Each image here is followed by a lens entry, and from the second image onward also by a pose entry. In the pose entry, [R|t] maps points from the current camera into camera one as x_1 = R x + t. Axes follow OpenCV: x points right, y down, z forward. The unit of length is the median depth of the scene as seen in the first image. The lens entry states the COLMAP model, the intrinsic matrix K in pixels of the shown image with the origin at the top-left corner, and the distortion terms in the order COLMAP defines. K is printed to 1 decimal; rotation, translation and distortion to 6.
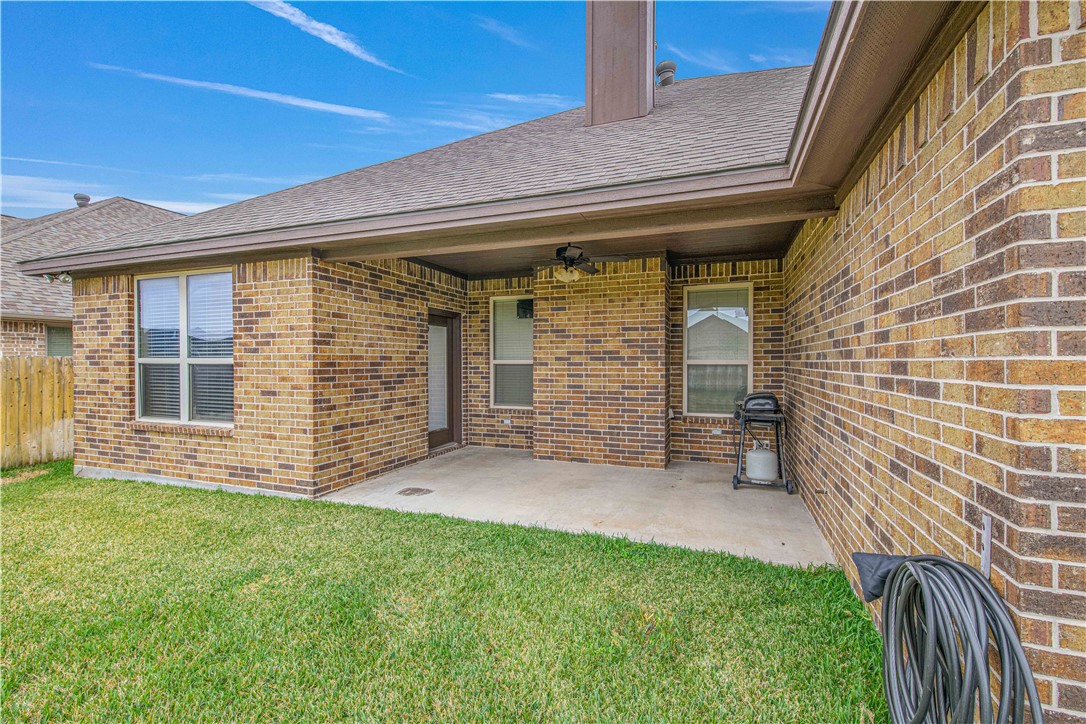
lens RADIAL K [[472.3, 0, 542.4], [0, 472.3, 367.2], [0, 0, 1]] dist [0.010709, -0.001399]
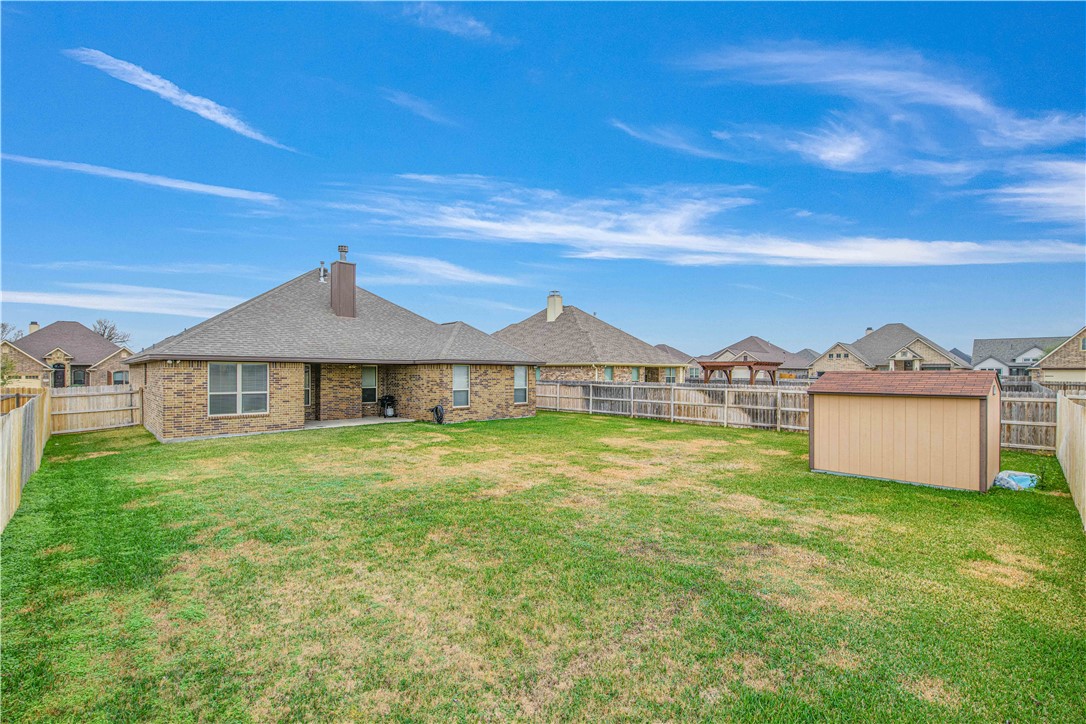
lens RADIAL K [[472.3, 0, 539.7], [0, 472.3, 369.5], [0, 0, 1]] dist [0.010709, -0.001399]
pose [[0.441535, 0.005086, 0.897230, -2.549328], [0.008952, 0.999909, -0.010073, -0.111707], [-0.897200, 0.012480, 0.441449, -1.934460]]
